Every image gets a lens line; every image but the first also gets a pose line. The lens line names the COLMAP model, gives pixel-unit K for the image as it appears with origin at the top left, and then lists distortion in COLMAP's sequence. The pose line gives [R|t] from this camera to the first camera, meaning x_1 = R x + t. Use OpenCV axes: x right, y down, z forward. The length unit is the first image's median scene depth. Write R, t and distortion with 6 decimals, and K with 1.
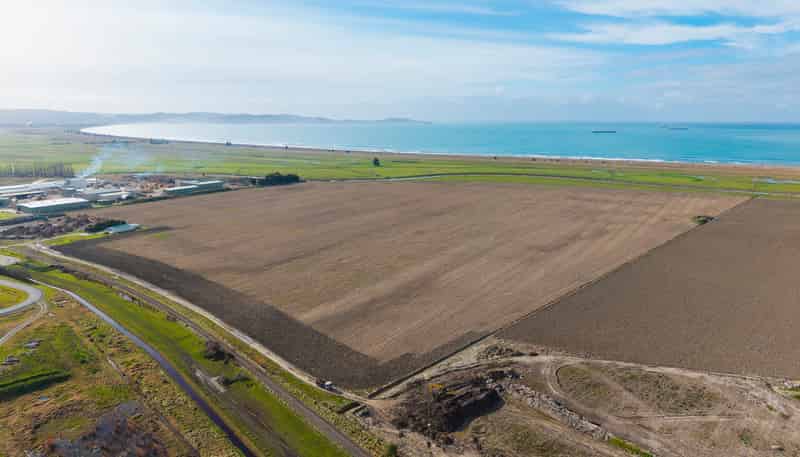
lens RADIAL K [[498.9, 0, 400.0], [0, 498.9, 228.5], [0, 0, 1]] dist [-0.004751, -0.002781]
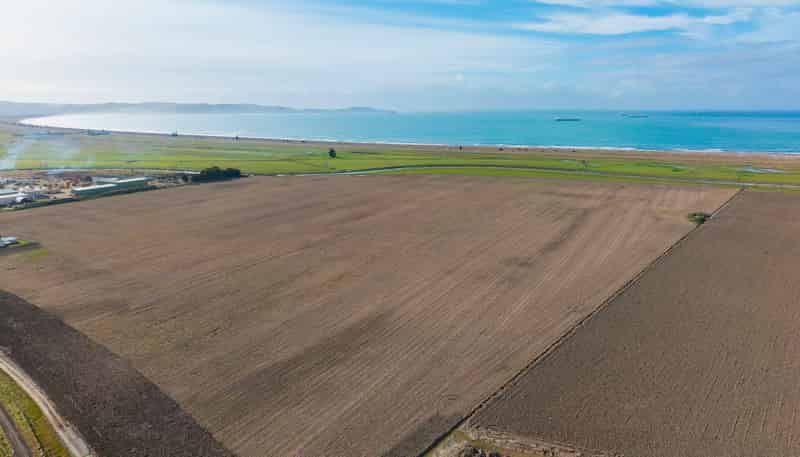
lens RADIAL K [[498.9, 0, 400.0], [0, 498.9, 228.5], [0, 0, 1]] dist [-0.004751, -0.002781]
pose [[0.997417, -0.019968, 0.068998, 0.016997], [0.018555, 0.999606, 0.021051, -0.017649], [-0.069391, -0.019716, 0.997395, 0.108498]]
